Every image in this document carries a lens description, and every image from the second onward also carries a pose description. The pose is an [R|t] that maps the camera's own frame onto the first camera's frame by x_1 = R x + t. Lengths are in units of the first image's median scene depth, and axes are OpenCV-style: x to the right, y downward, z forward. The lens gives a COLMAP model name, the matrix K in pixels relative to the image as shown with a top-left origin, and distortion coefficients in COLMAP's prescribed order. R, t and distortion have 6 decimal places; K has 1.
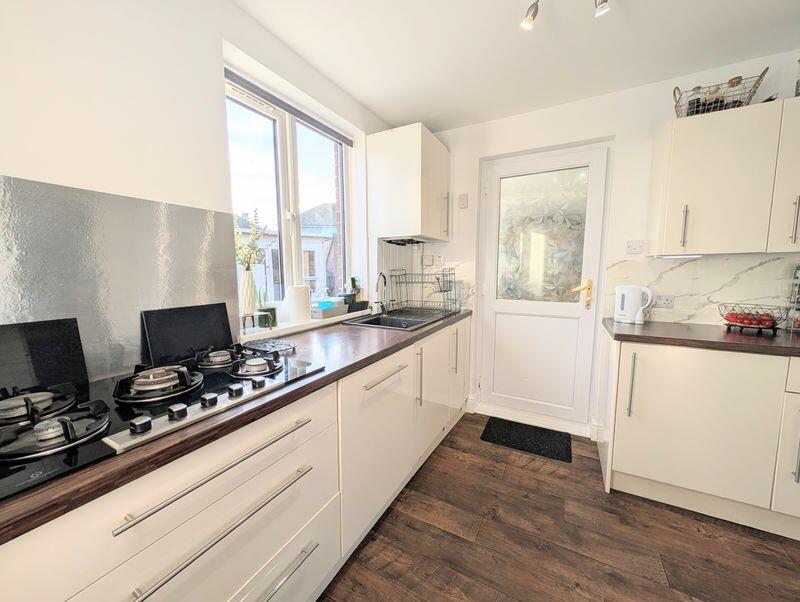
lens RADIAL K [[308.8, 0, 396.6], [0, 308.8, 303.2], [0, 0, 1]] dist [0.001086, 0.000324]
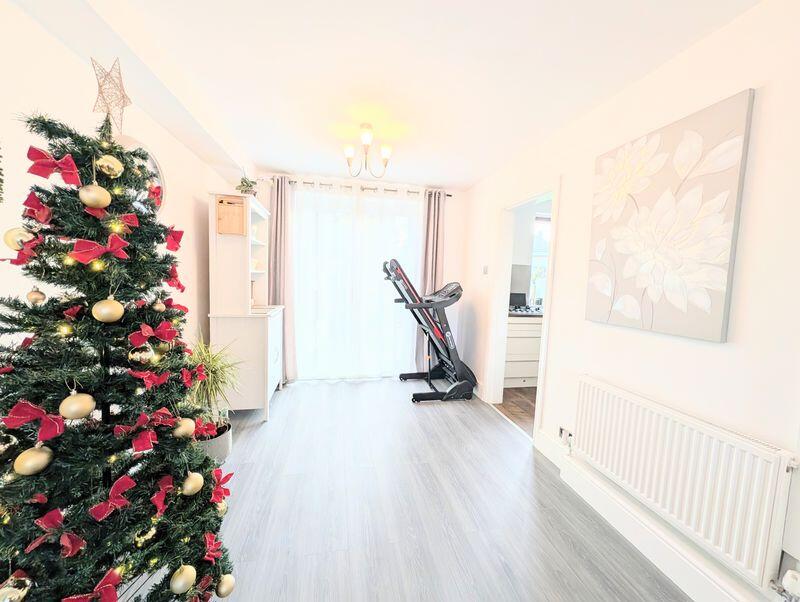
lens RADIAL K [[308.8, 0, 396.6], [0, 308.8, 303.2], [0, 0, 1]] dist [0.001086, 0.000324]
pose [[0.635239, 0.093956, -0.766579, 0.825687], [-0.125520, 0.991936, 0.017563, 0.163787], [0.762047, 0.085064, 0.641910, -1.611288]]
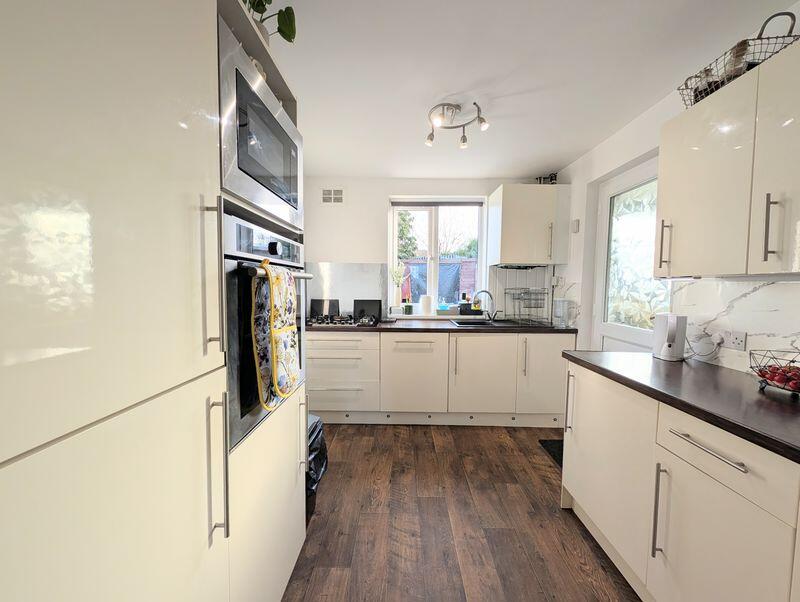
lens RADIAL K [[308.8, 0, 396.6], [0, 308.8, 303.2], [0, 0, 1]] dist [0.001086, 0.000324]
pose [[0.459144, 0.060821, -0.886277, 1.347223], [-0.109937, 0.993875, 0.011251, -0.014674], [0.881533, 0.092269, 0.463018, -0.025243]]
